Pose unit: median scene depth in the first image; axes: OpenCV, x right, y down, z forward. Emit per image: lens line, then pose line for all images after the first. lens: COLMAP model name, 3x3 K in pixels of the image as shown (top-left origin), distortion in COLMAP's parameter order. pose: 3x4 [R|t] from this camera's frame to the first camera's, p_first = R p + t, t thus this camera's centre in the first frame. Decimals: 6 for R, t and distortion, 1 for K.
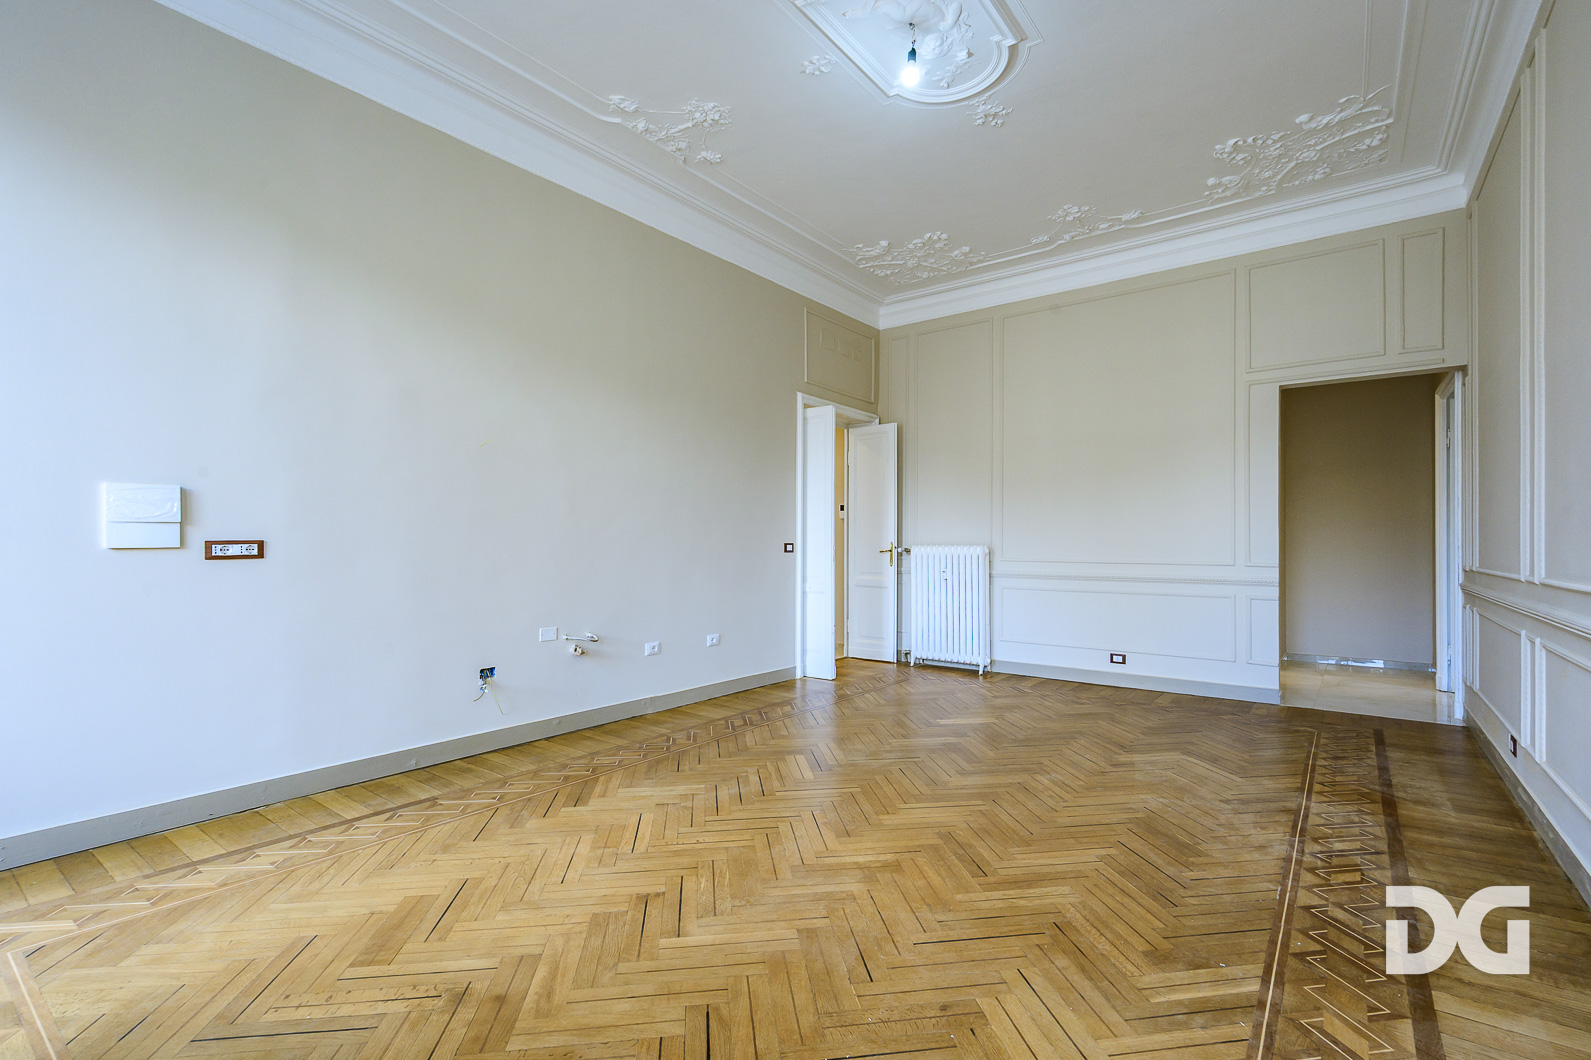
lens RADIAL K [[710.5, 0, 802.5], [0, 710.5, 539.7], [0, 0, 1]] dist [-0.002645, -0.000108]
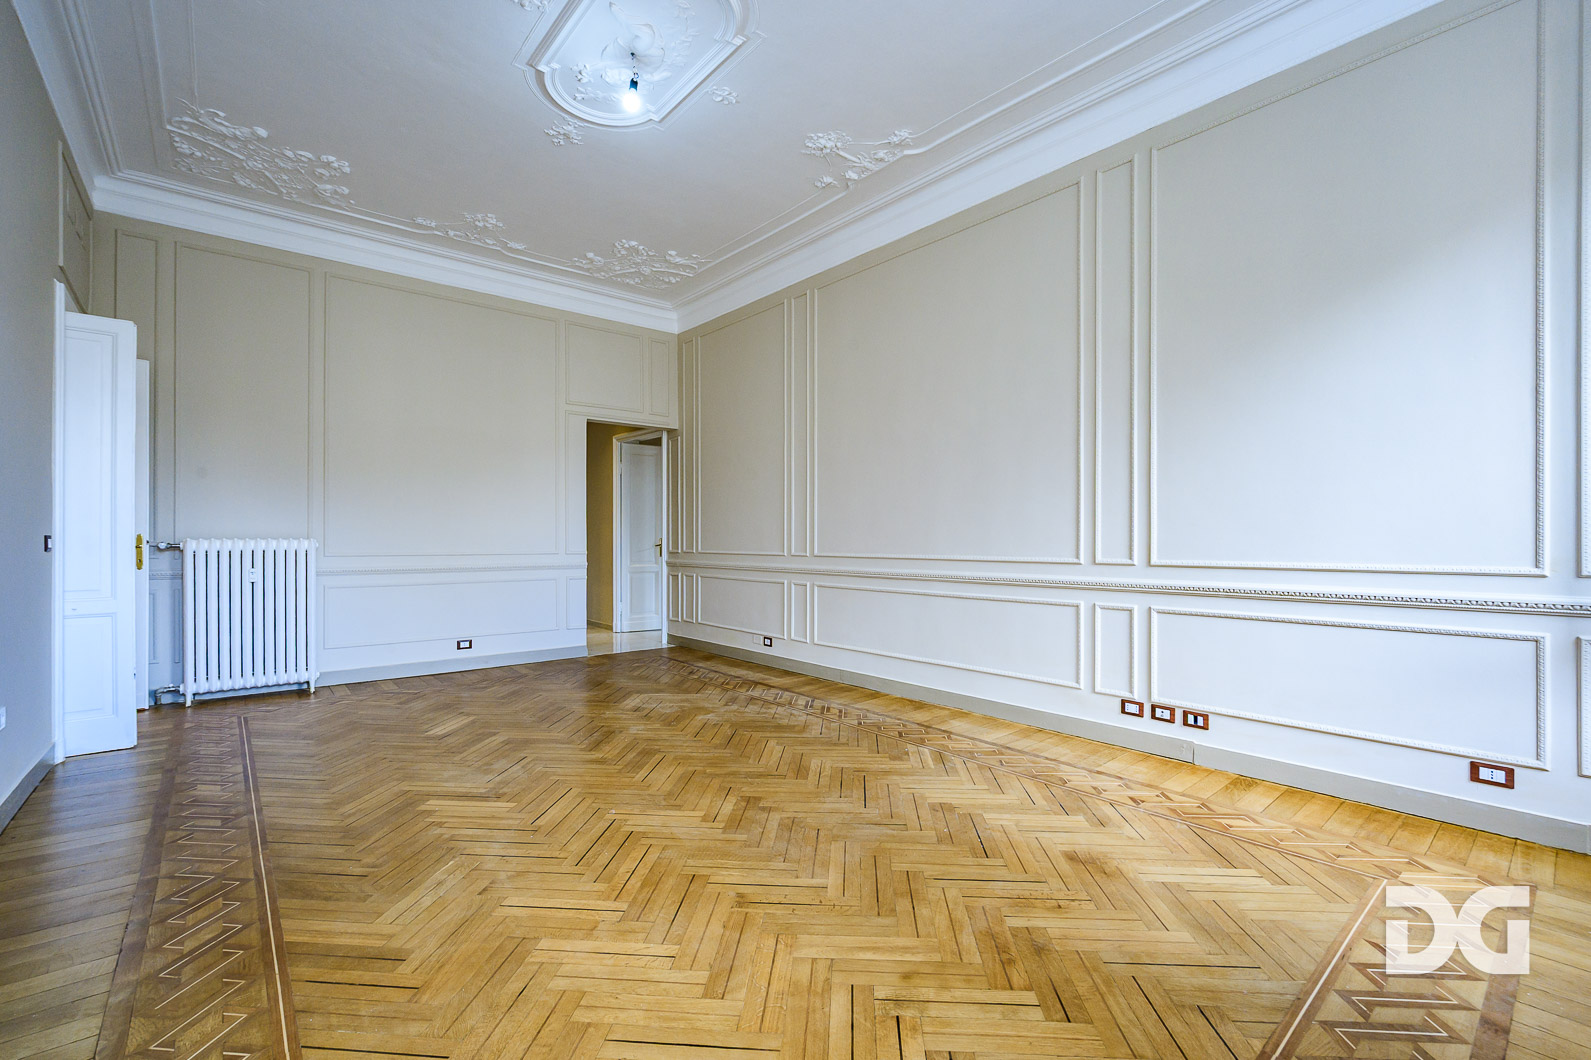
lens RADIAL K [[688.7, 0, 786.6], [0, 688.7, 534.3], [0, 0, 1]] dist [0.000470, -0.000084]
pose [[0.232309, 0.003711, 0.972635, -0.550756], [-0.006119, 0.999979, -0.002353, 0.002081], [-0.972623, -0.005405, 0.232327, 0.357541]]
